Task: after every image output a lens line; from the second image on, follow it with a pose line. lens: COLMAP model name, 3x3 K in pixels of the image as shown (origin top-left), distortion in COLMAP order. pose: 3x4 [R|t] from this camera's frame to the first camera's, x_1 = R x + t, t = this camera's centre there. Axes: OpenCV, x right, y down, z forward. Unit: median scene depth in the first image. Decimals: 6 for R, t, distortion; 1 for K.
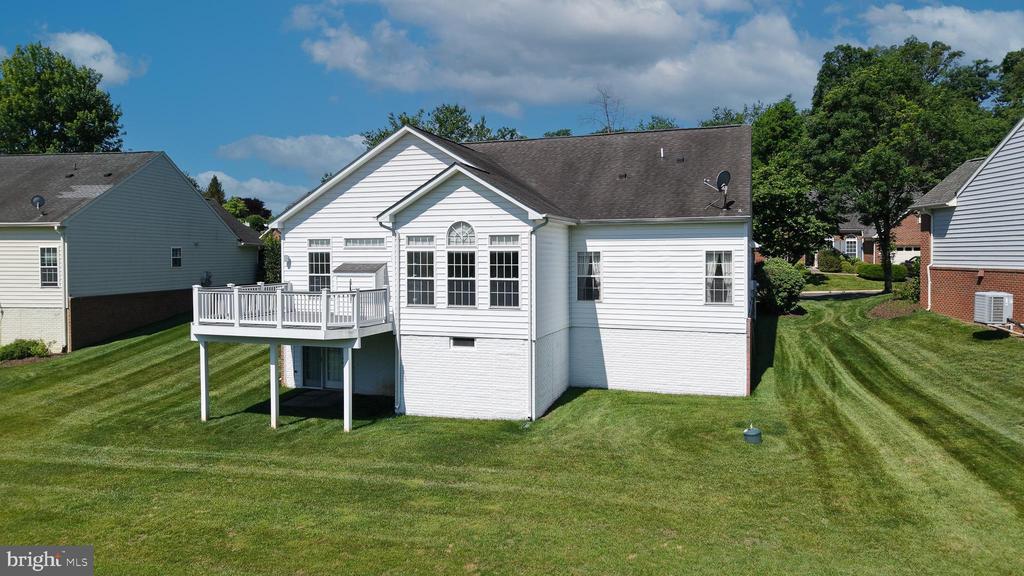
lens RADIAL K [[687.2, 0, 516.5], [0, 687.2, 264.8], [0, 0, 1]] dist [0.009971, -0.002170]
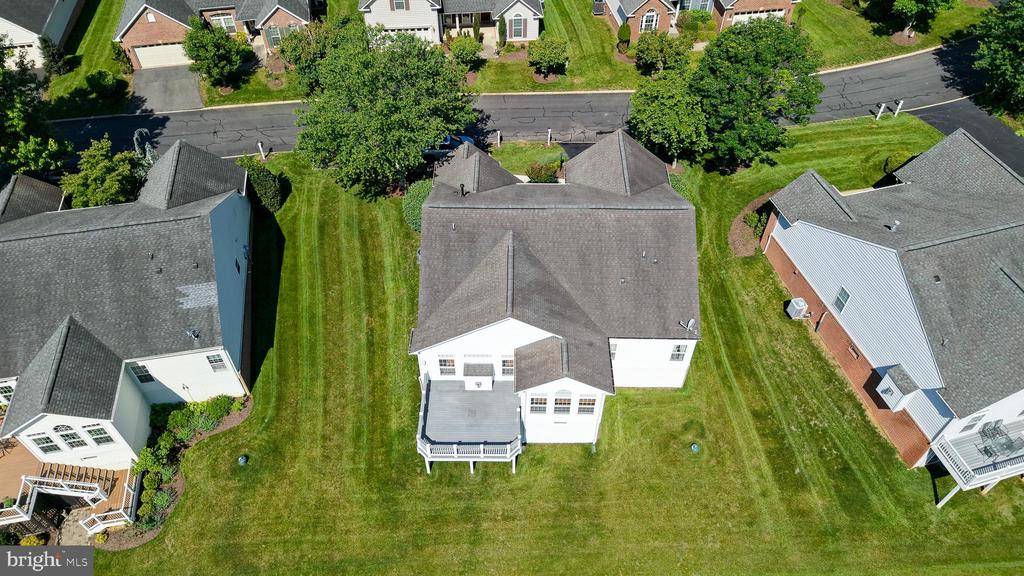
lens RADIAL K [[701.3, 0, 512.0], [0, 701.3, 288.0], [0, 0, 1]] dist [0.010033, -0.004014]
pose [[0.948908, -0.231181, 0.214778, -0.539523], [0.002362, 0.685824, 0.727764, -1.577354], [-0.315545, -0.690073, 0.651330, -0.000236]]
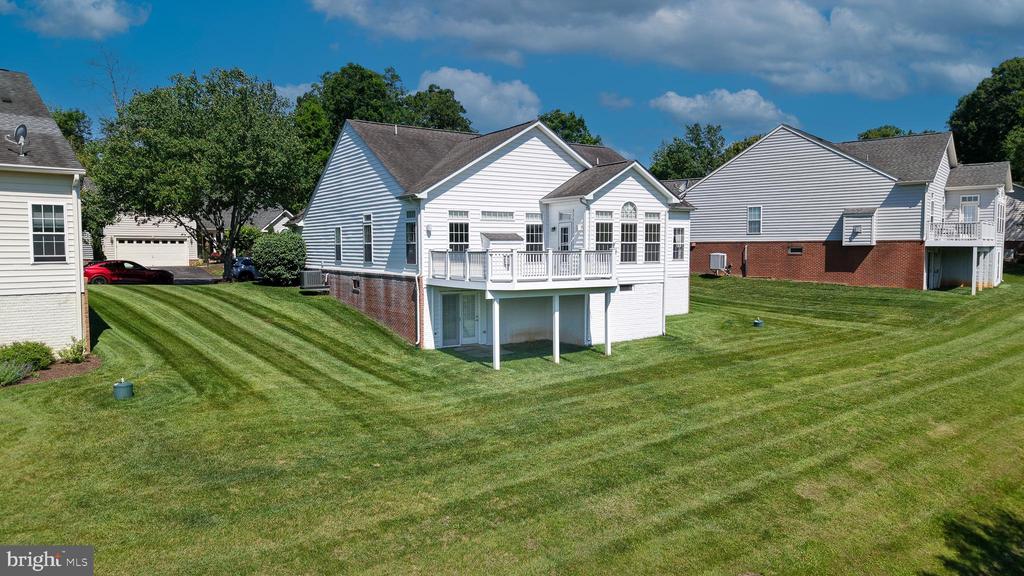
lens RADIAL K [[679.3, 0, 486.9], [0, 679.3, 288.8], [0, 0, 1]] dist [0.056650, -0.000596]
pose [[0.635443, -0.045462, 0.770808, -1.310880], [0.012837, 0.998749, 0.048323, 0.042484], [-0.772041, -0.020812, 0.635232, 0.322095]]
